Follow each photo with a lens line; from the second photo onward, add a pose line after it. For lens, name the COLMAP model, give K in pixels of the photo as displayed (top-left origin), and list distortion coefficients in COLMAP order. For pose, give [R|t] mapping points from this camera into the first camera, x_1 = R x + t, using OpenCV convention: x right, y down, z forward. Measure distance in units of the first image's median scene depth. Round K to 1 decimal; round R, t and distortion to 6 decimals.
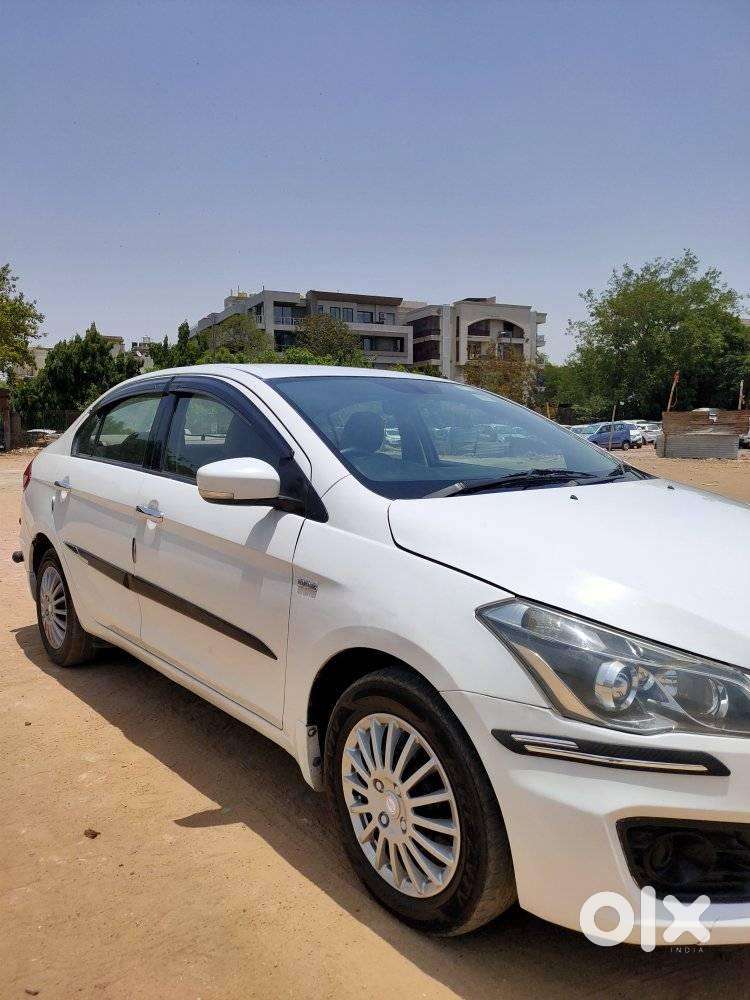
lens RADIAL K [[751.7, 0, 375.4], [0, 751.7, 504.0], [0, 0, 1]] dist [0.055322, -0.021684]
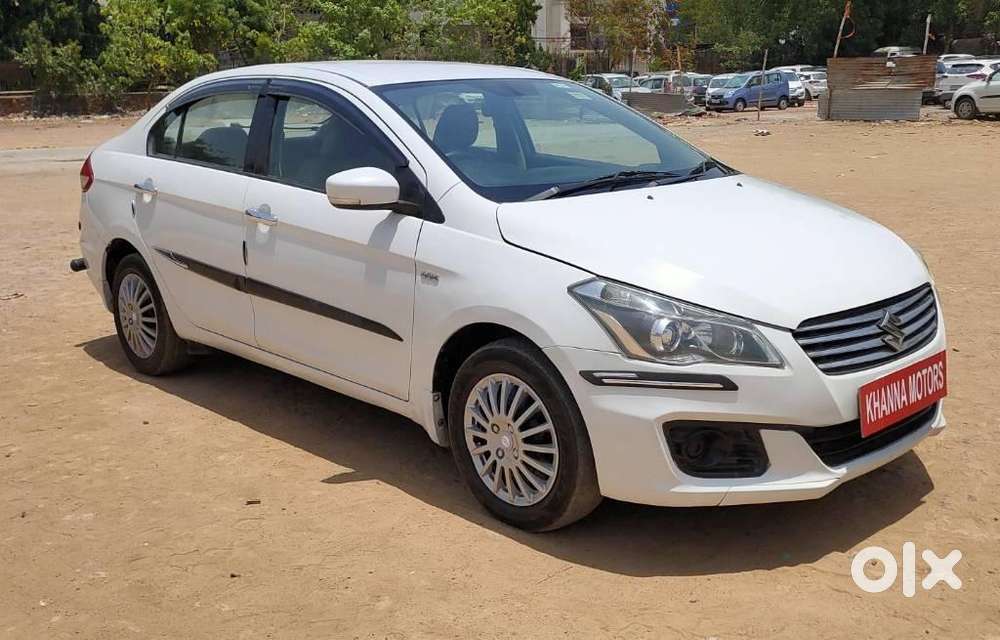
lens RADIAL K [[1053.4, 0, 507.7], [0, 1053.4, 314.5], [0, 0, 1]] dist [0.054795, 0.000000]
pose [[0.997970, -0.028919, 0.056750, -0.059167], [0.021934, 0.992523, 0.120068, -0.028453], [-0.059798, -0.118579, 0.991142, -0.626437]]
